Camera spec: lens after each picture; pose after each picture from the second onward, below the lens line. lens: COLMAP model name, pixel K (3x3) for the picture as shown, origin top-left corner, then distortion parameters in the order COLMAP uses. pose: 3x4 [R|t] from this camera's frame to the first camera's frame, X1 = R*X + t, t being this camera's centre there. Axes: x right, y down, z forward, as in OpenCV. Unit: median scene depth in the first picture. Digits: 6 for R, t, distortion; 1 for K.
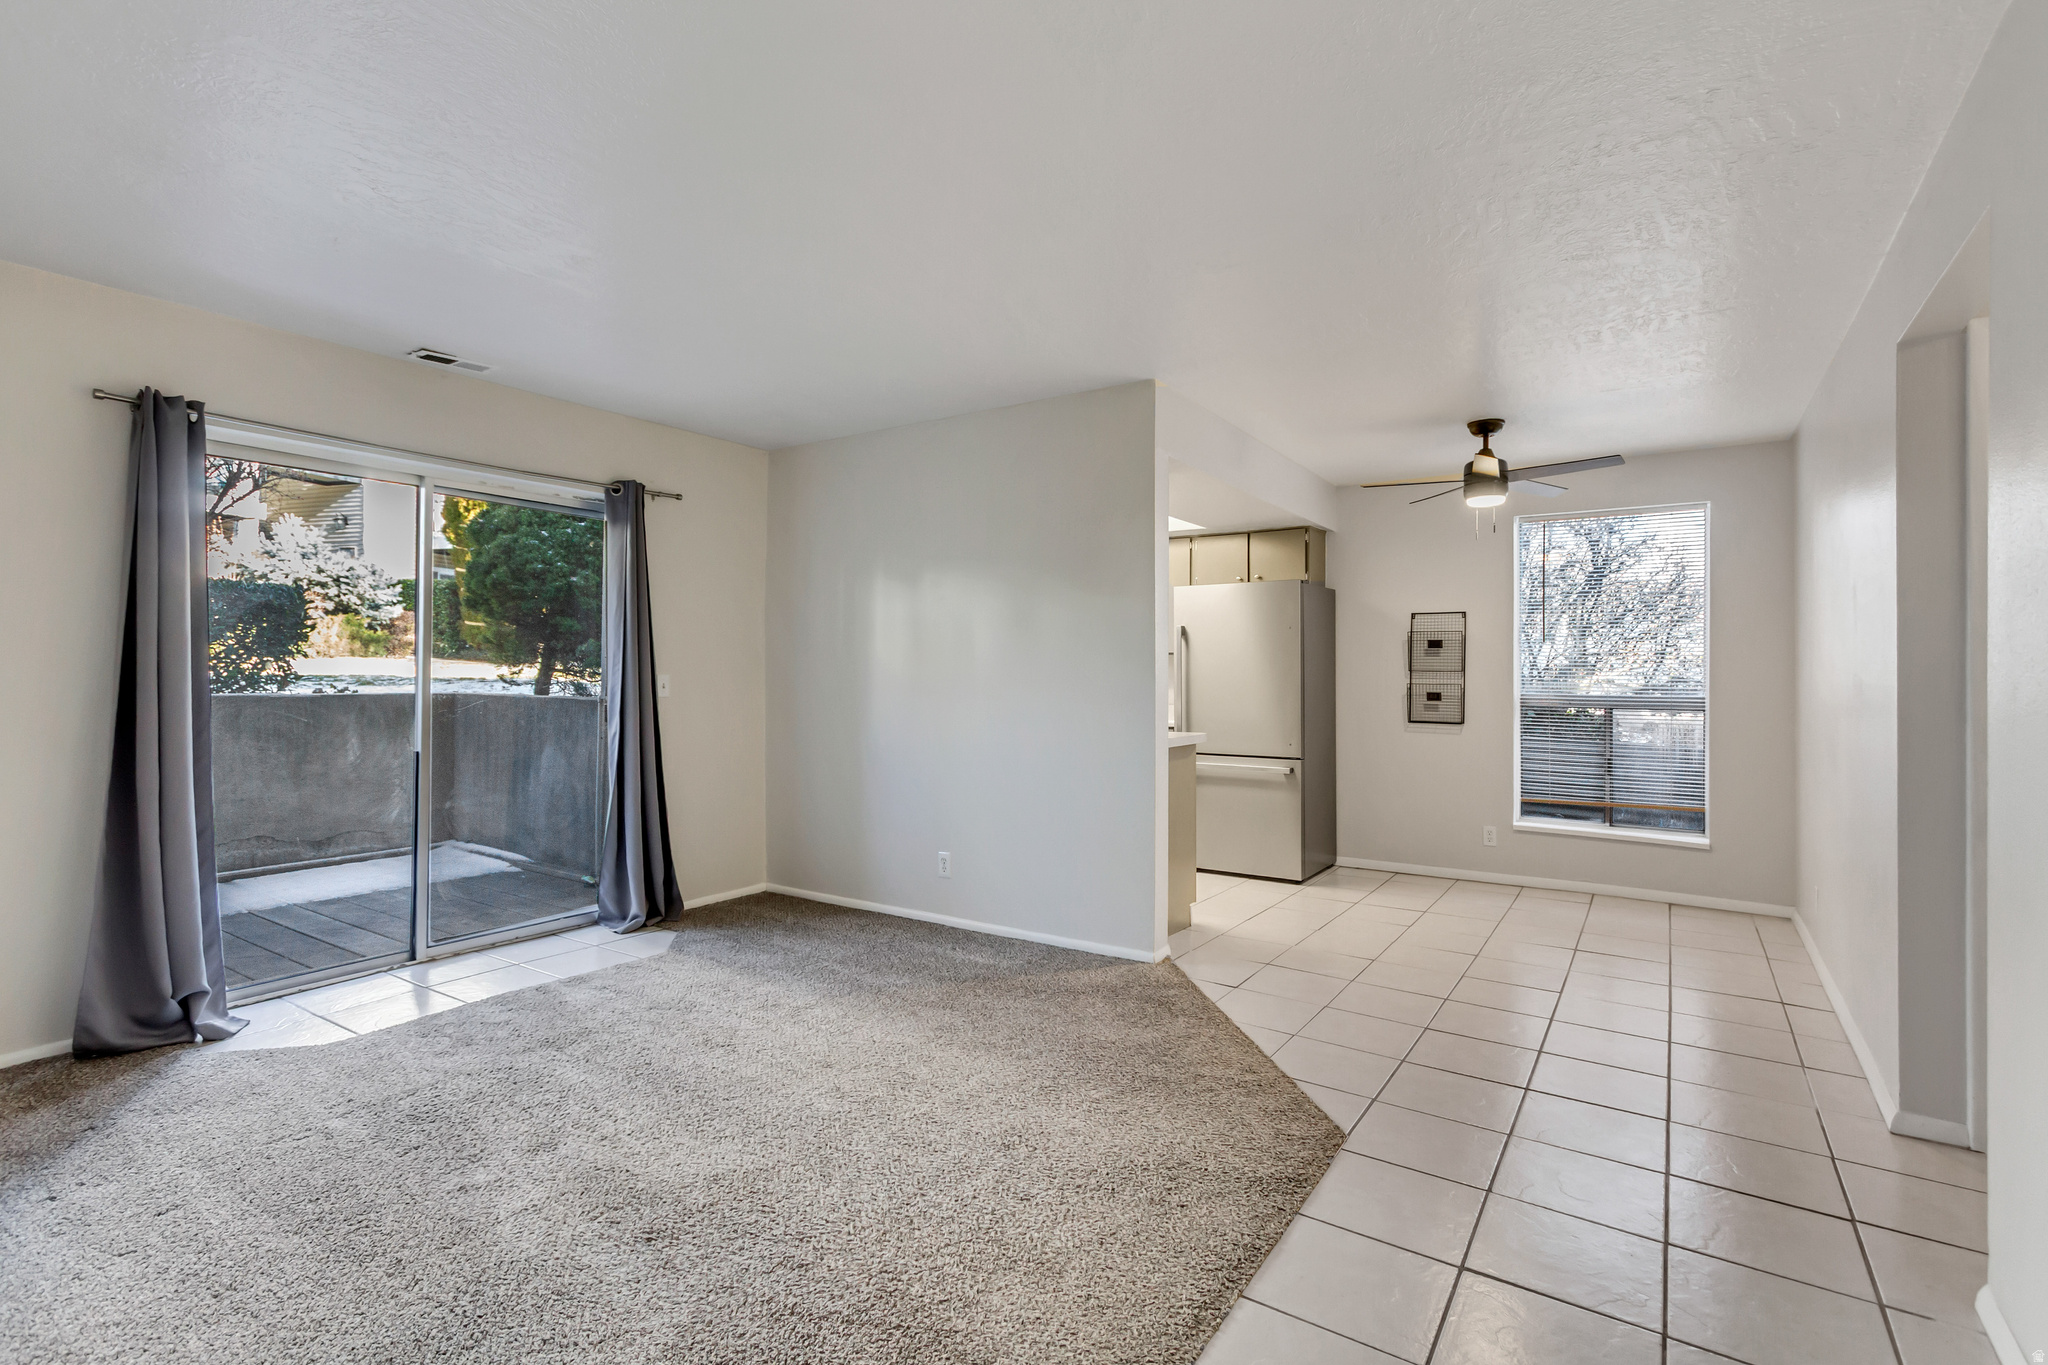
lens RADIAL K [[966.2, 0, 1022.6], [0, 966.2, 672.7], [0, 0, 1]] dist [0.012703, 0.000083]
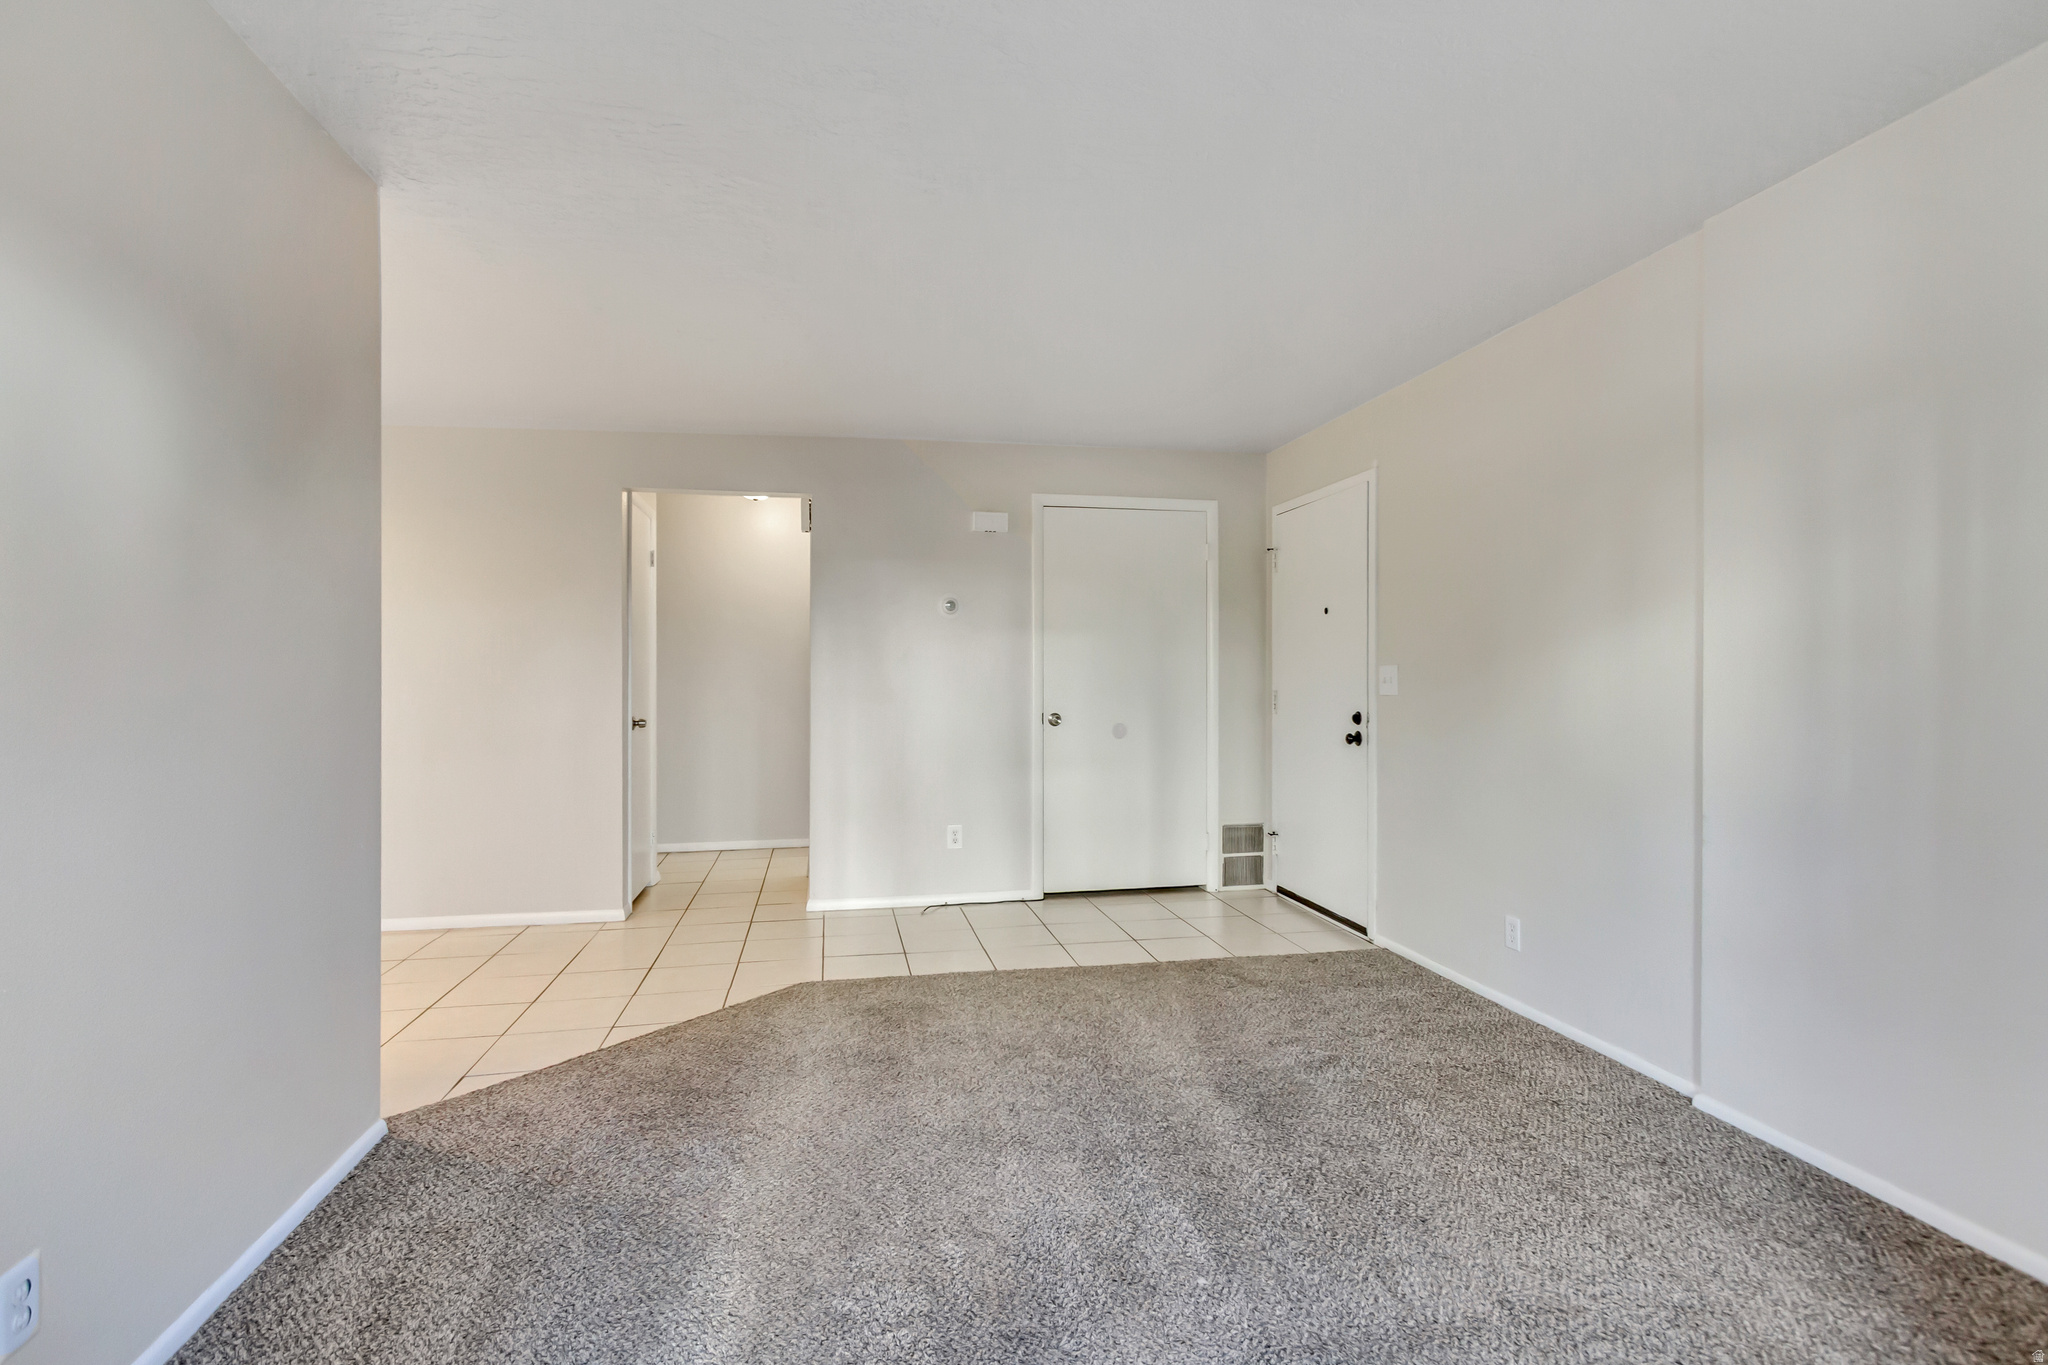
lens RADIAL K [[966.2, 0, 1022.6], [0, 966.2, 672.7], [0, 0, 1]] dist [0.012703, 0.000083]
pose [[-0.708263, -0.003467, 0.705941, -0.770308], [-0.000938, 0.999992, 0.003970, -0.003741], [-0.705948, 0.002150, -0.708260, 1.464880]]
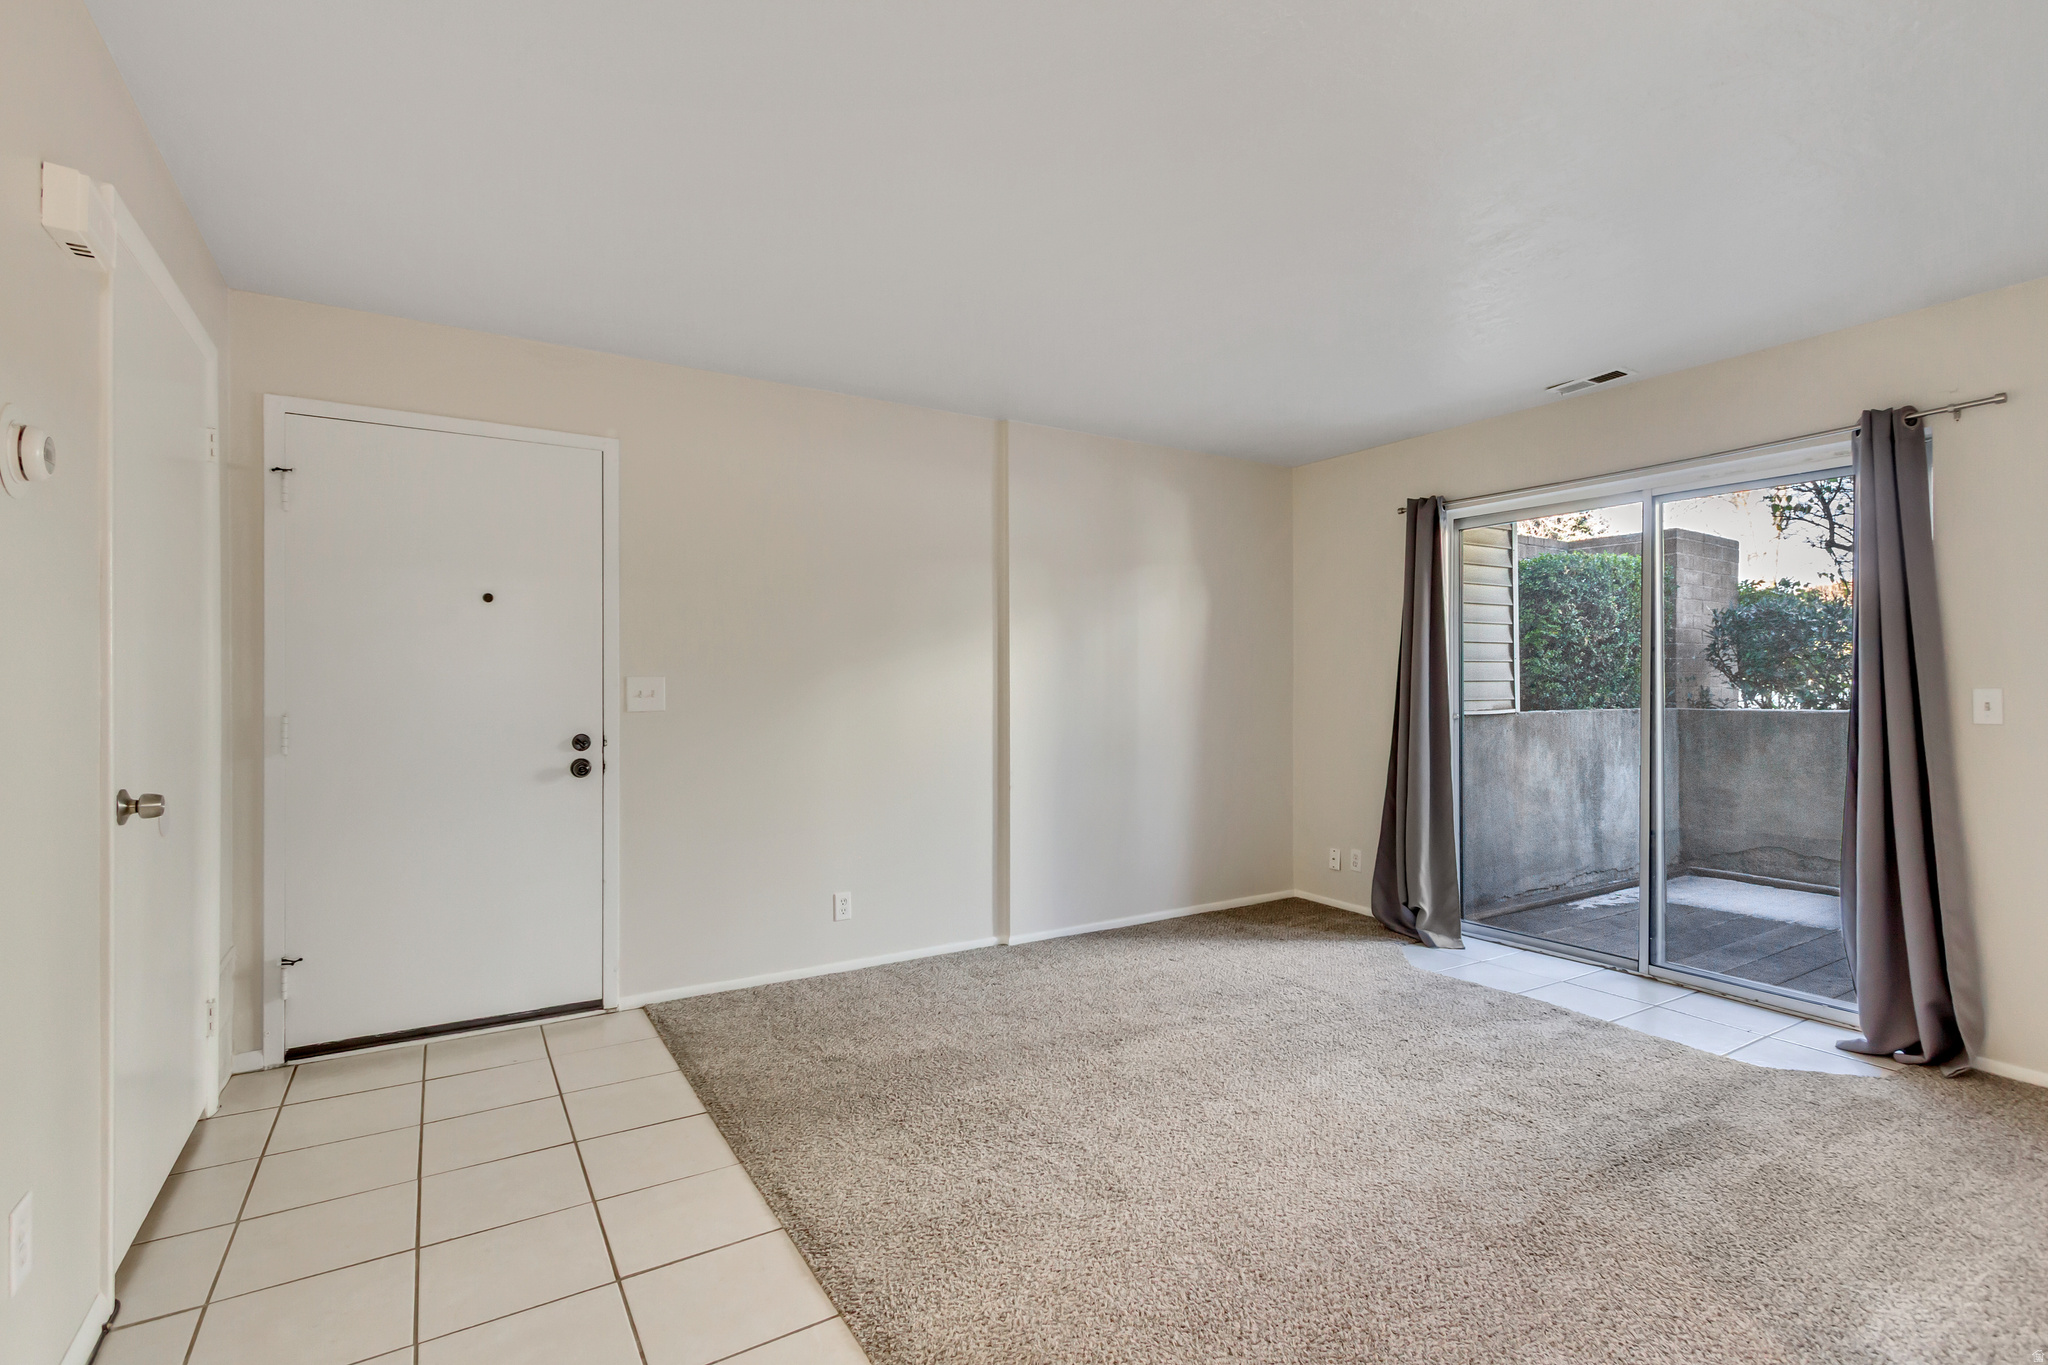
lens RADIAL K [[966.2, 0, 1022.6], [0, 966.2, 672.7], [0, 0, 1]] dist [0.012703, 0.000083]
pose [[-0.414053, -0.015953, -0.910113, 0.697810], [-0.001728, 0.999858, -0.016739, 0.005536], [0.910251, -0.005358, -0.414022, 1.045591]]
